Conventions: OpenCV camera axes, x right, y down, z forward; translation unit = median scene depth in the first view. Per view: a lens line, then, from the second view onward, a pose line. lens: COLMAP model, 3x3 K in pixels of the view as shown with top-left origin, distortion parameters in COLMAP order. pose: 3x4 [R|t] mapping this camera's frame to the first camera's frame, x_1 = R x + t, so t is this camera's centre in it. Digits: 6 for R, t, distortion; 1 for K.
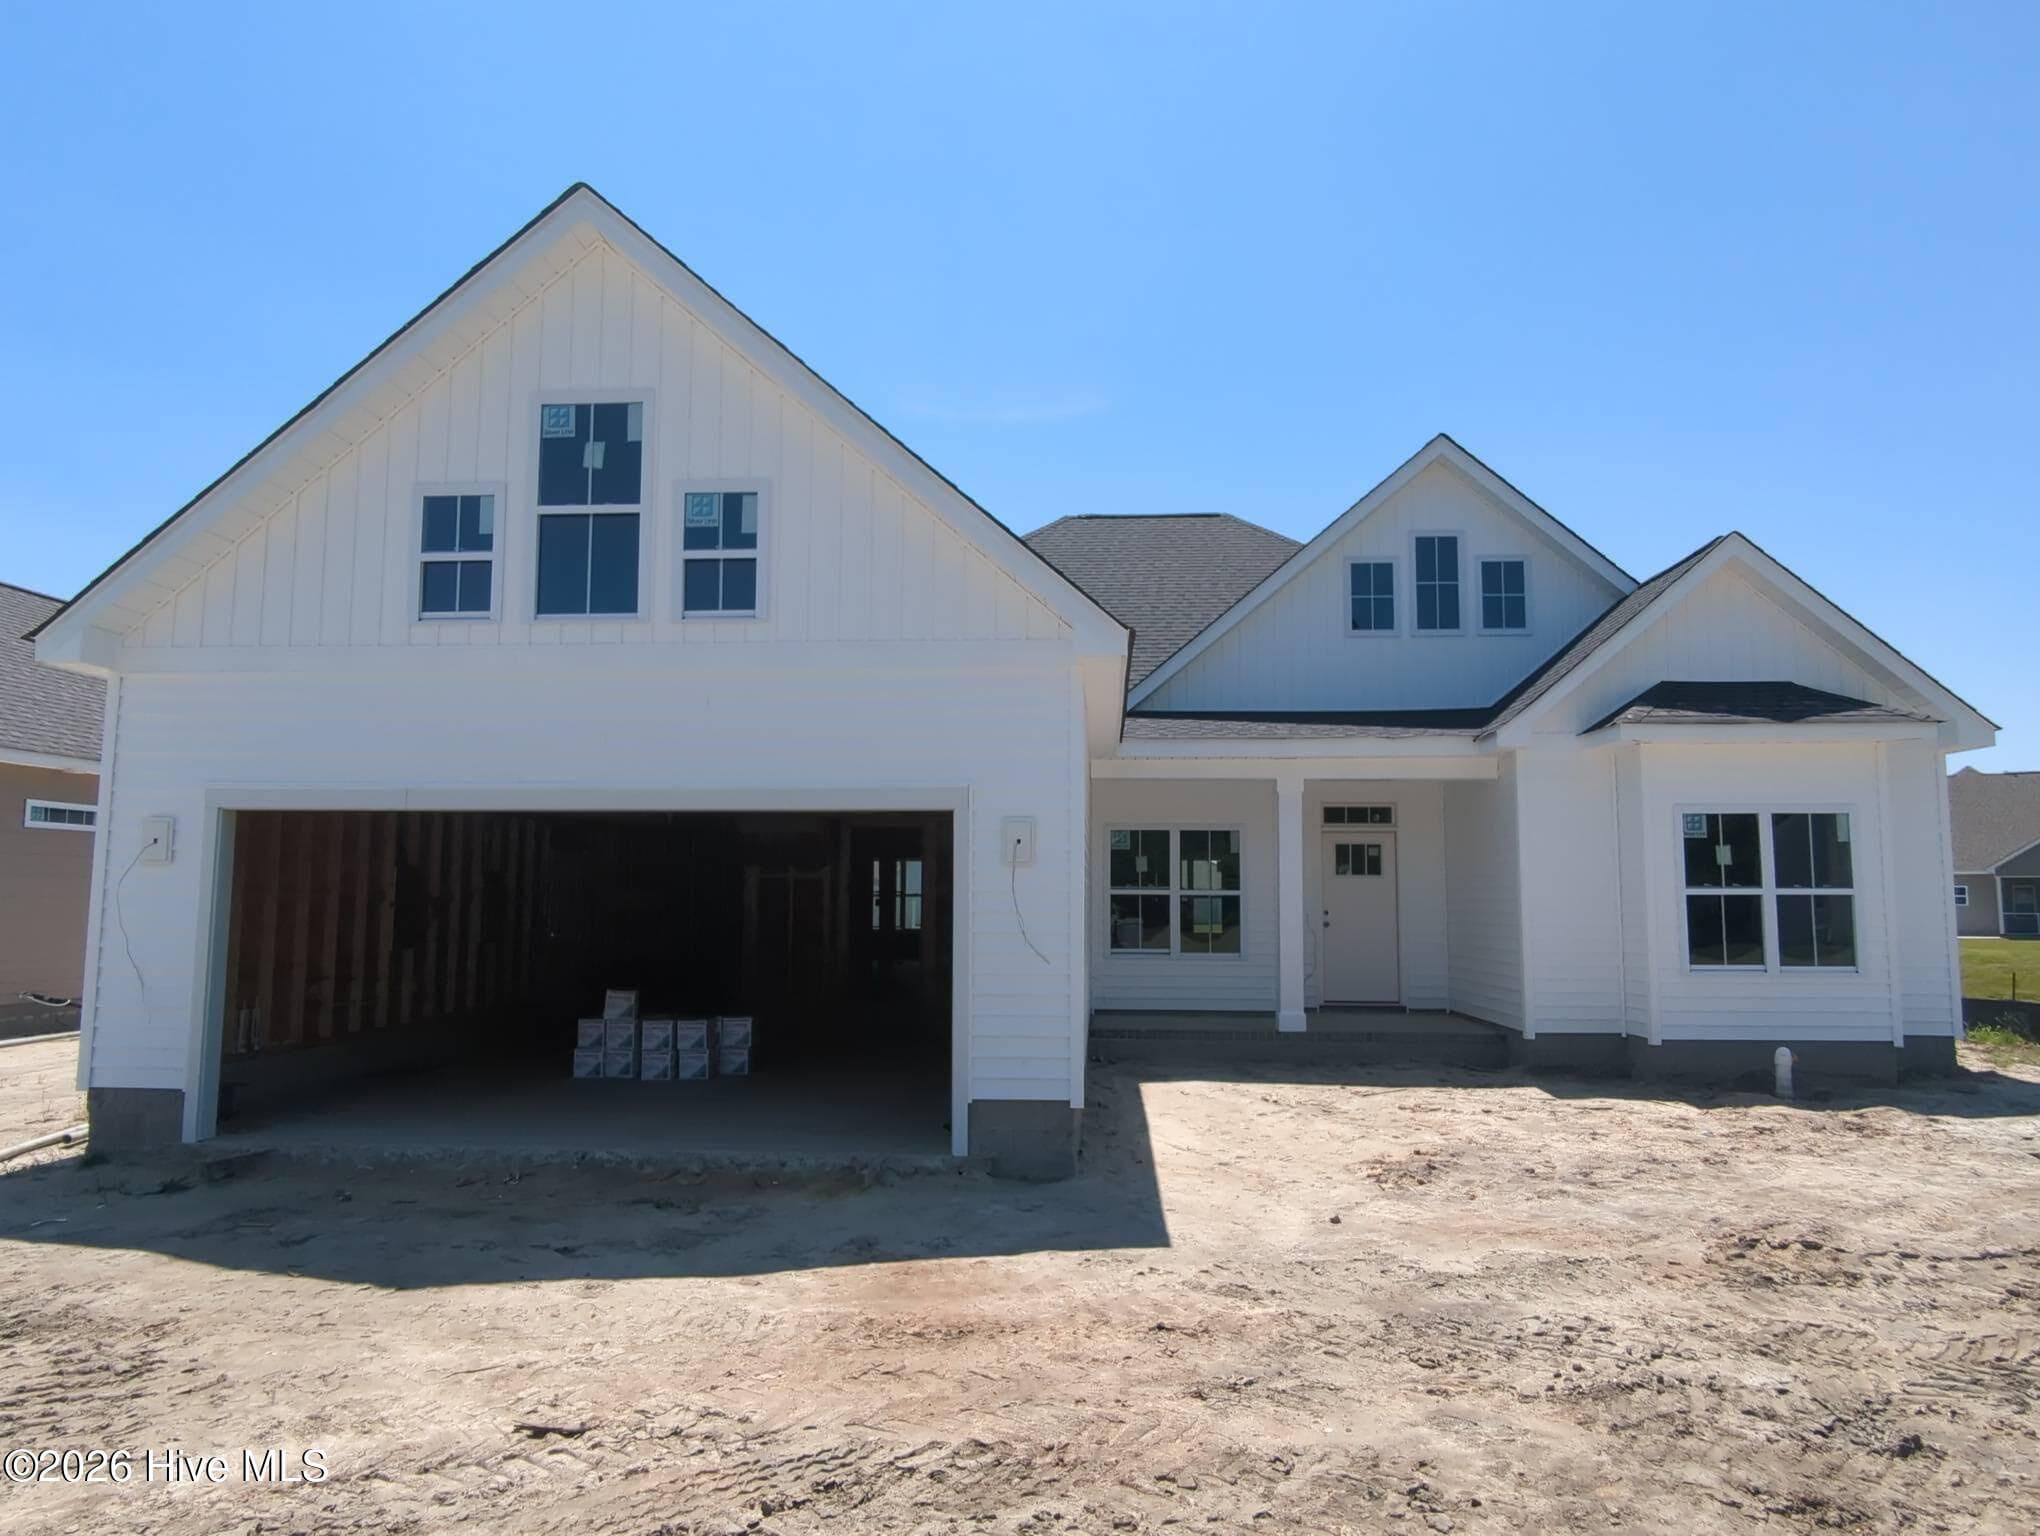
lens RADIAL K [[1285.0, 0, 1020.0], [0, 1285.0, 768.0], [0, 0, 1]] dist [-0.007251, -0.001552]
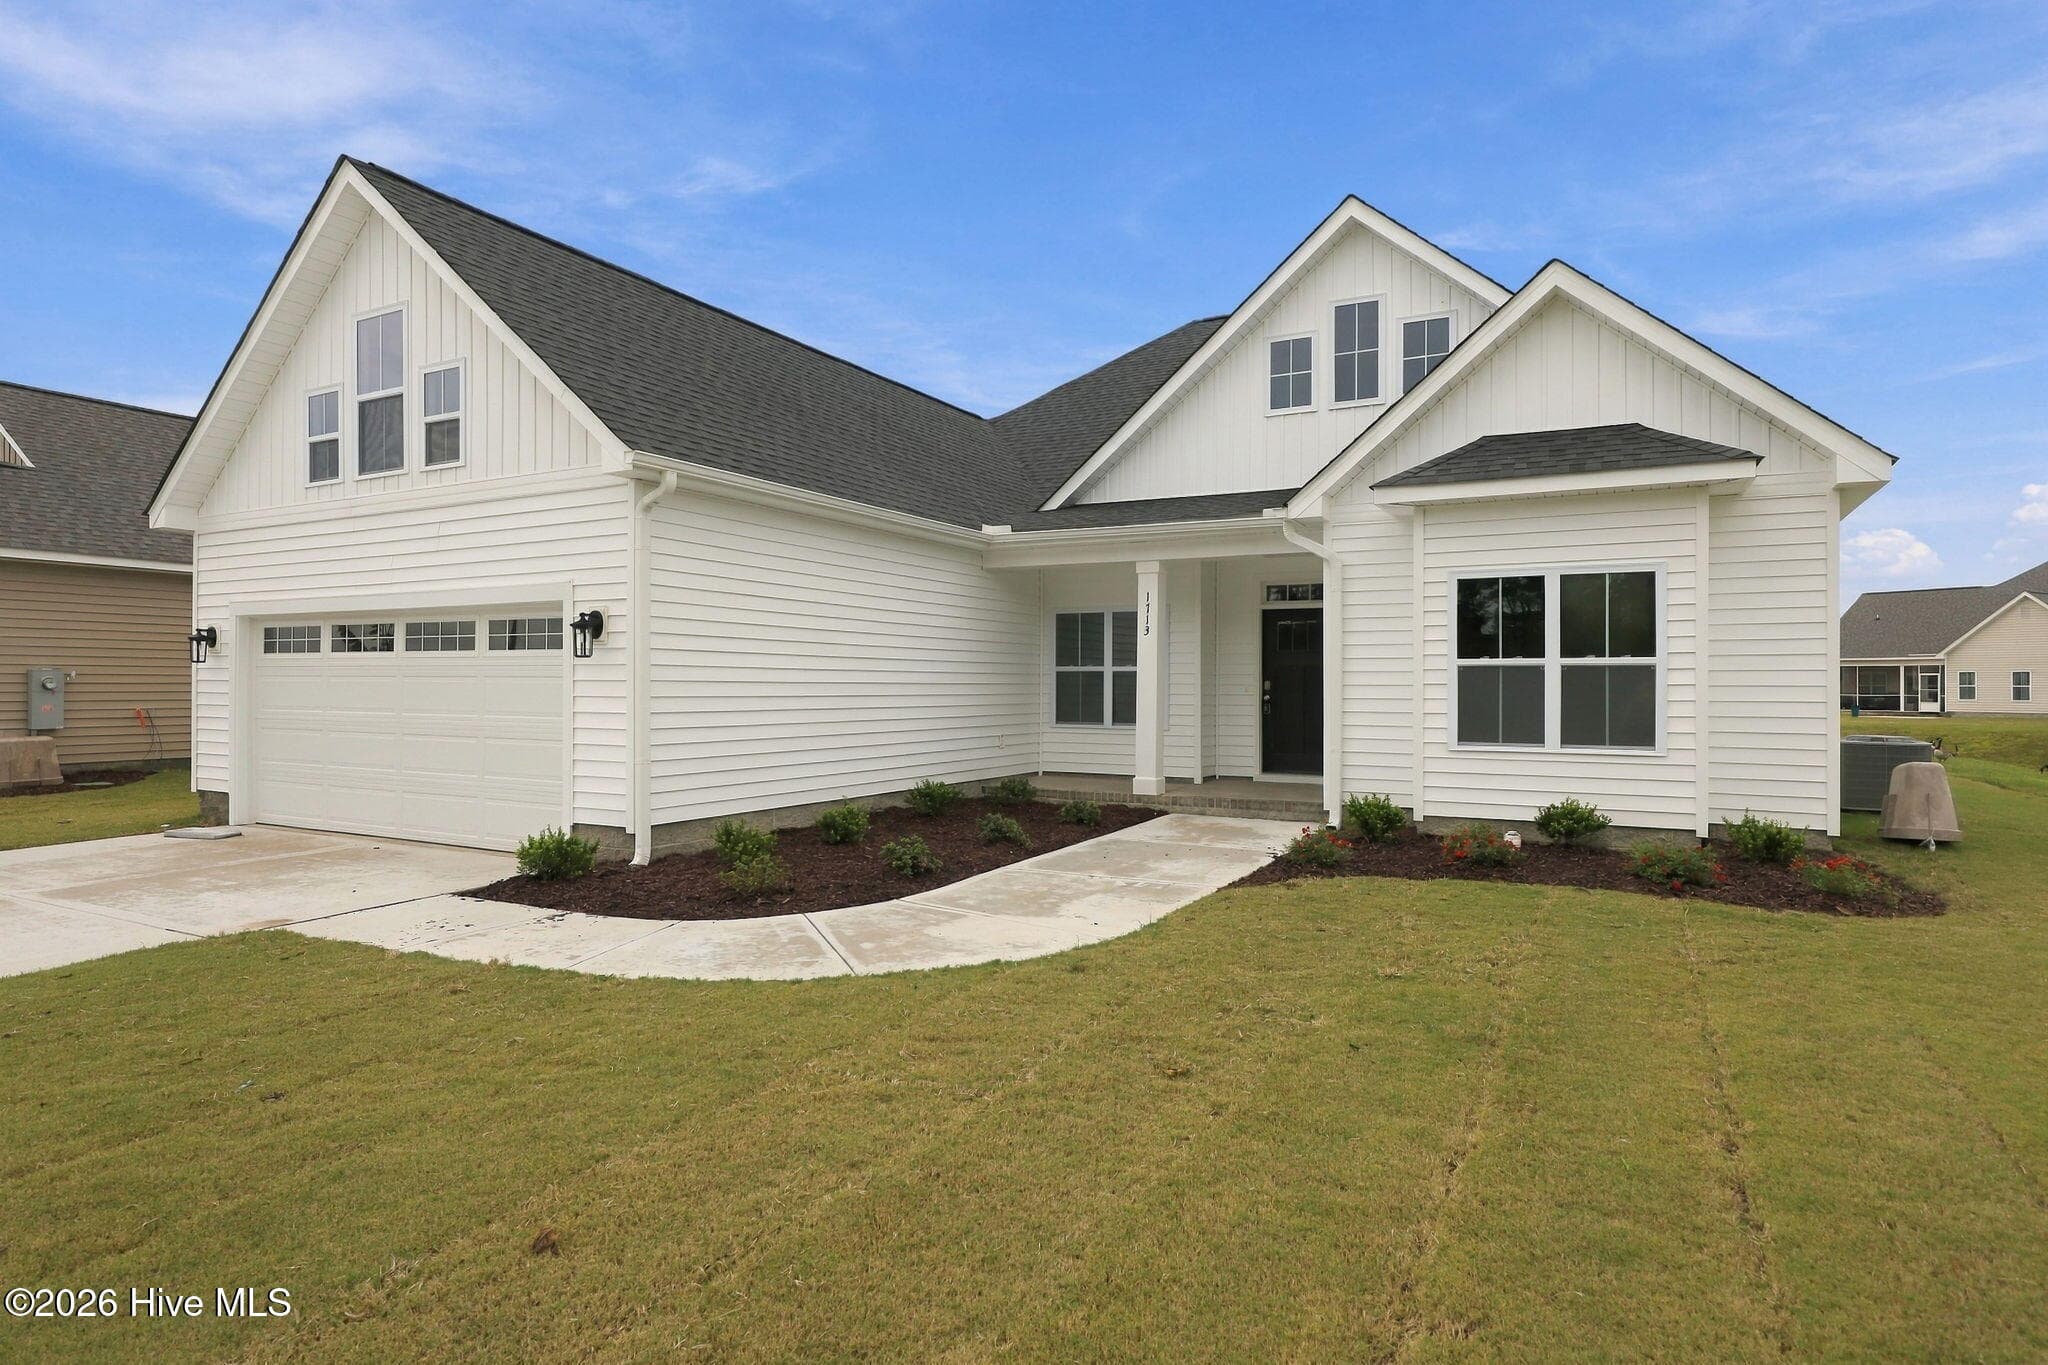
lens RADIAL K [[1125.9, 0, 1014.5], [0, 1125.9, 682.8], [0, 0, 1]] dist [0.000259, 0.002158]
pose [[0.903598, -0.002367, -0.428376, 0.582515], [0.045085, 0.994957, 0.089604, 0.022614], [0.426003, -0.100279, 0.899147, 0.122209]]
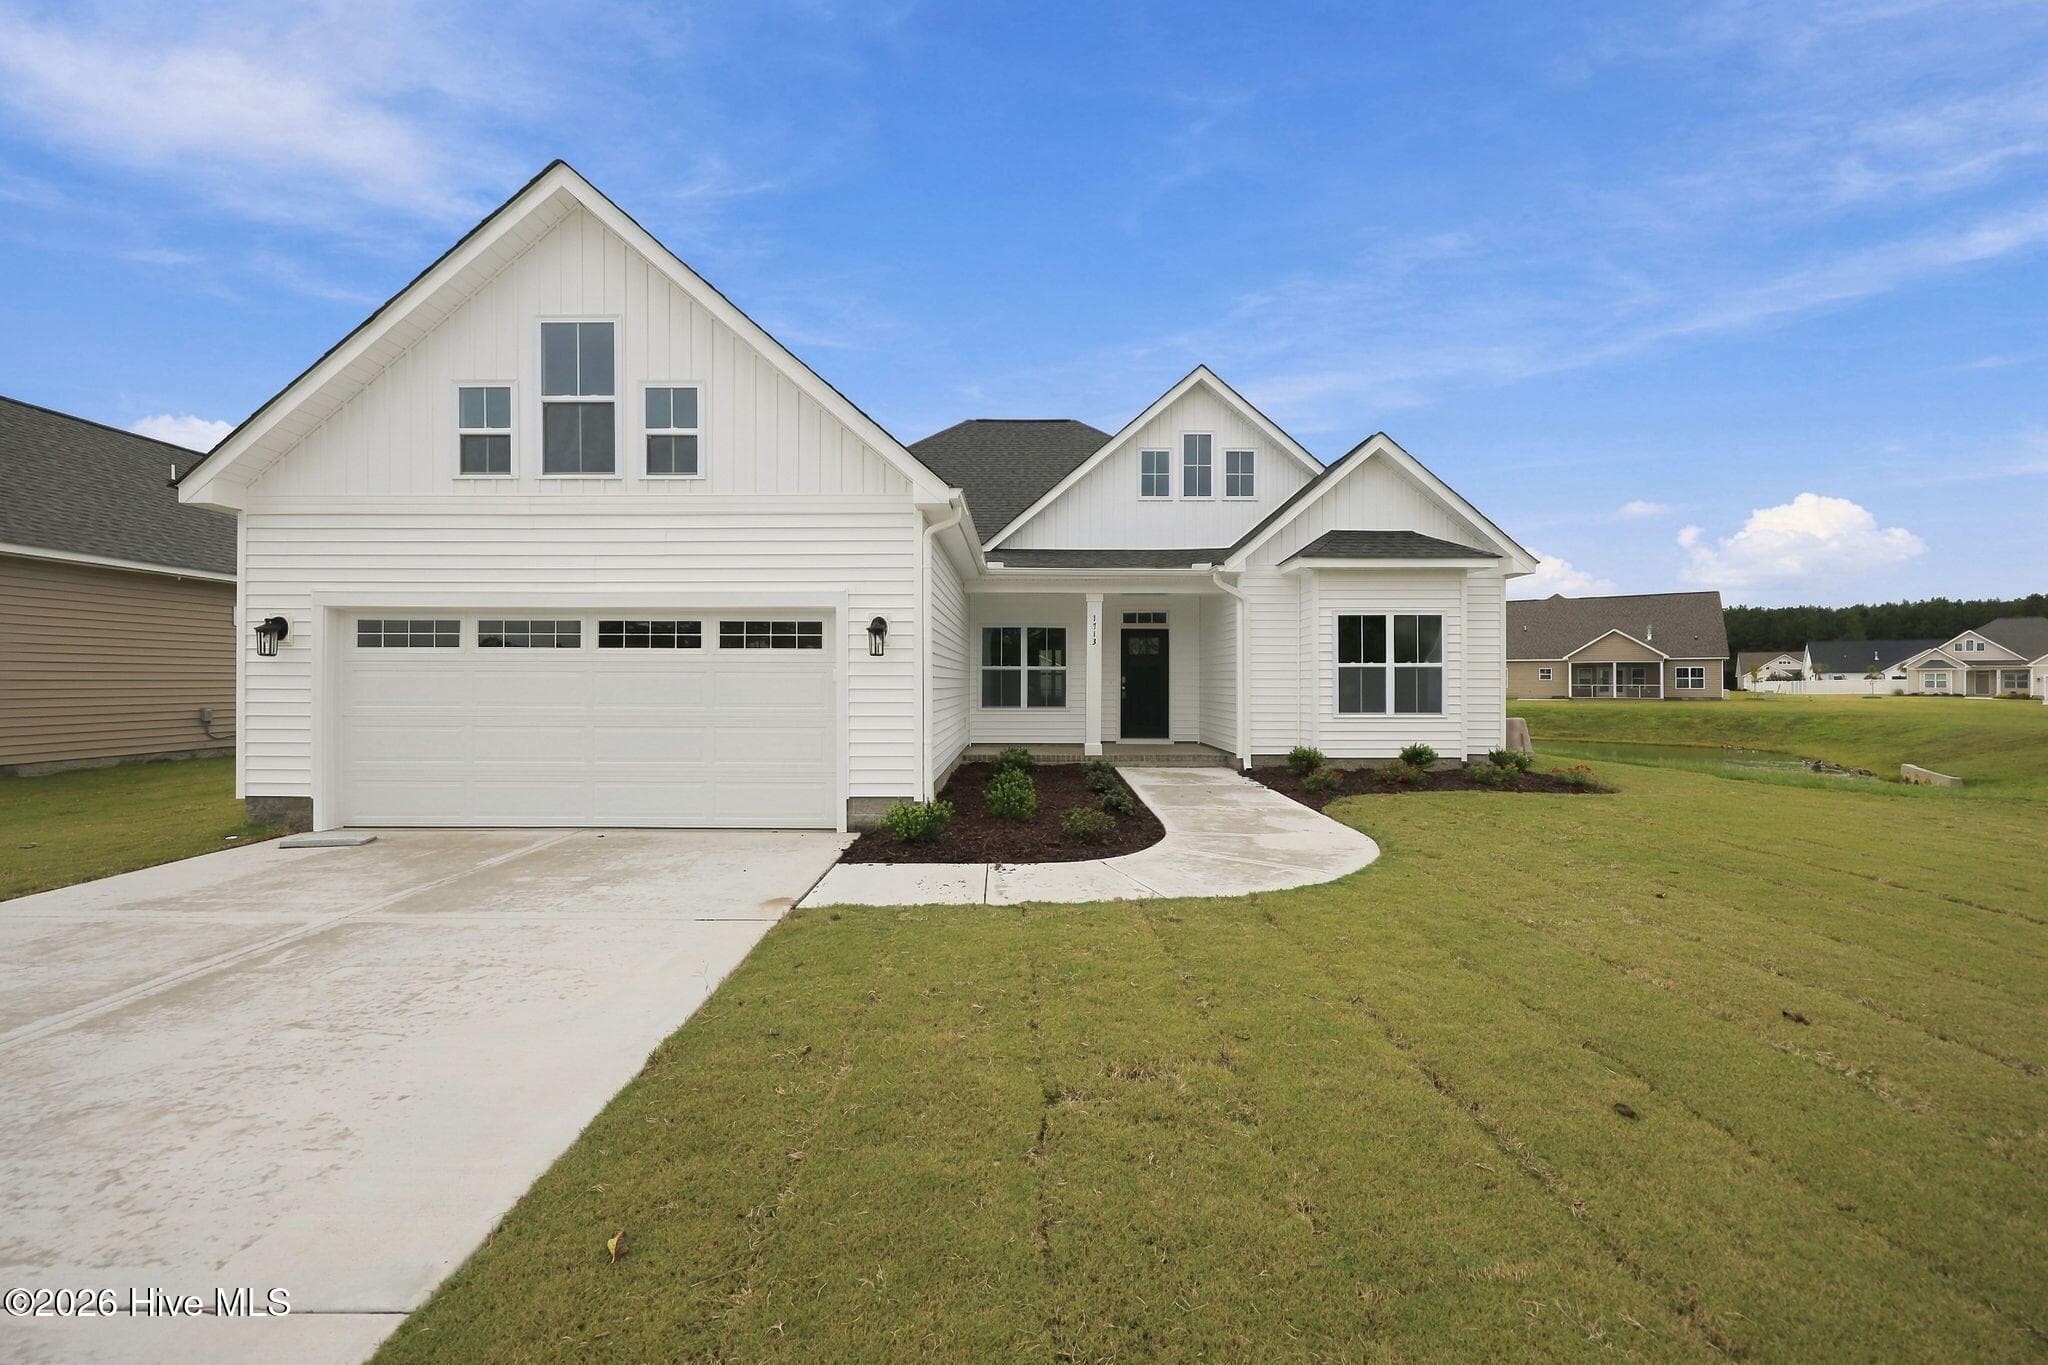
lens RADIAL K [[824.1, 0, 1017.3], [0, 824.1, 679.7], [0, 0, 1]] dist [-0.003098, 0.000309]
pose [[0.998560, -0.004102, 0.053490, 0.074957], [-0.001346, 0.994842, 0.101432, 0.012501], [-0.053630, -0.101358, 0.993403, 0.021025]]
